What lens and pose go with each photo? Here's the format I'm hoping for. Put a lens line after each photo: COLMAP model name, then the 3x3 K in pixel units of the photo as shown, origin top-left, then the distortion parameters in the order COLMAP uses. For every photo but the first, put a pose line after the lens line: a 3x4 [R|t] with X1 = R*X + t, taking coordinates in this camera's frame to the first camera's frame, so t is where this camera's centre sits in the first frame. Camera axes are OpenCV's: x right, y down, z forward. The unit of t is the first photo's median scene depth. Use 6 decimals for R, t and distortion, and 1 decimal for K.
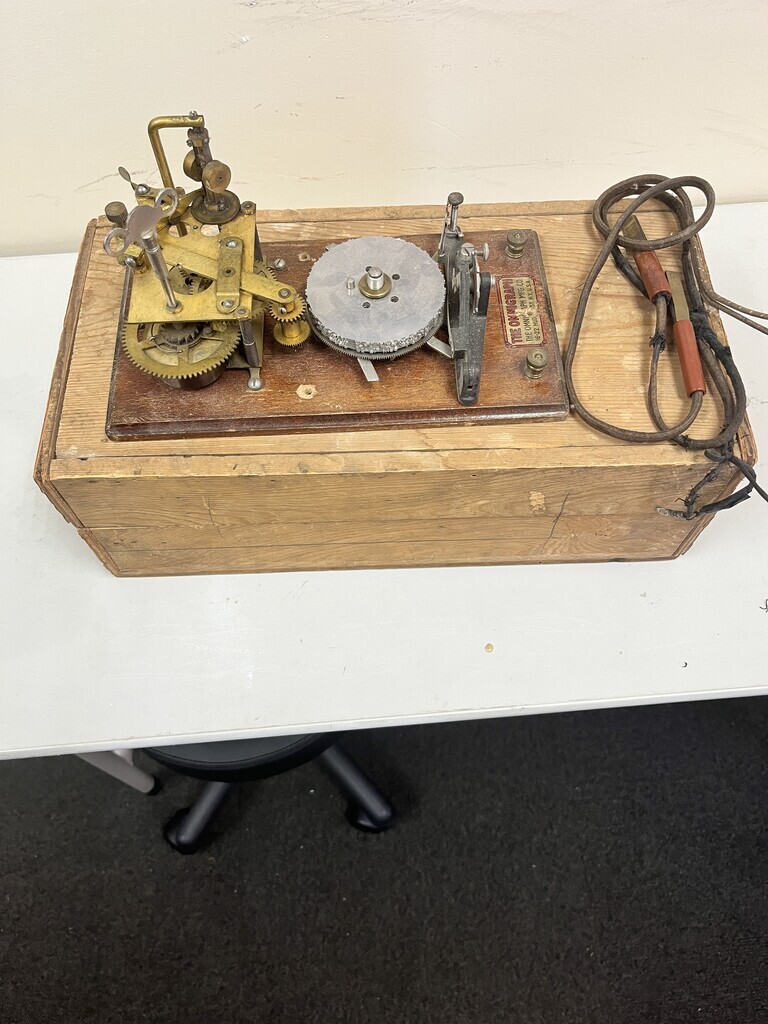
lens RADIAL K [[784.7, 0, 384.0], [0, 784.7, 512.0], [0, 0, 1]] dist [0.000104, -0.003441]
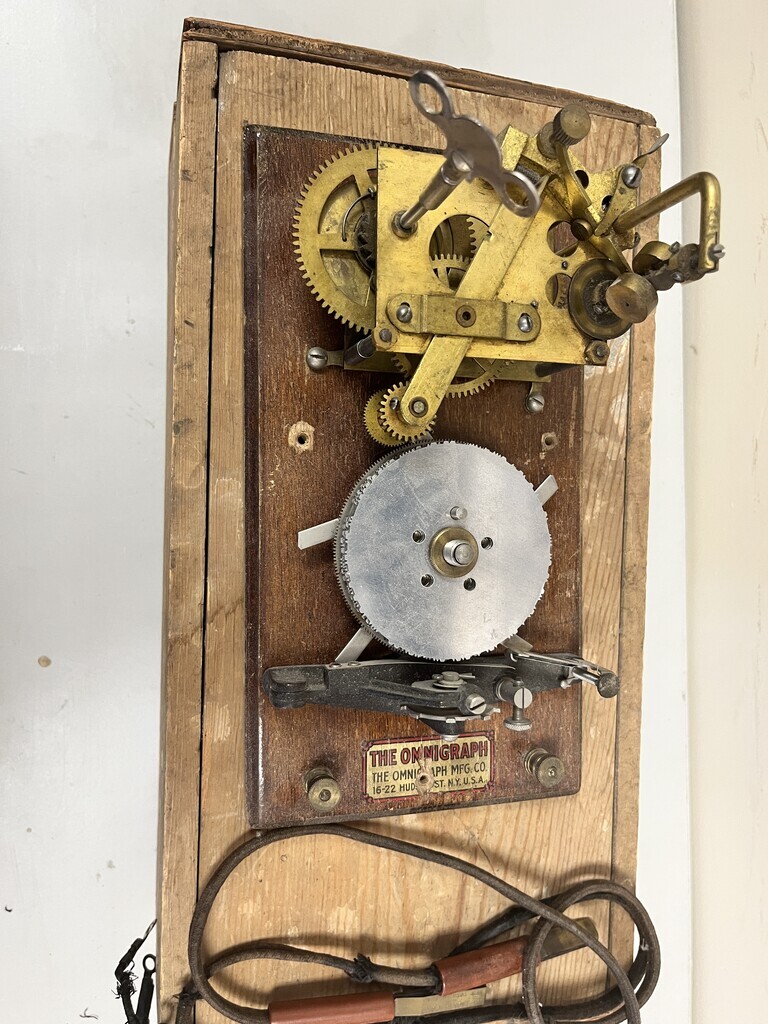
lens RADIAL K [[812.8, 0, 384.2], [0, 812.8, 535.6], [0, 0, 1]] dist [-0.003769, -0.003477]
pose [[-0.053820, 0.997937, 0.035016, -0.042132], [-0.983076, -0.059103, 0.173402, -0.331085], [0.175114, -0.025090, 0.984228, 0.330296]]
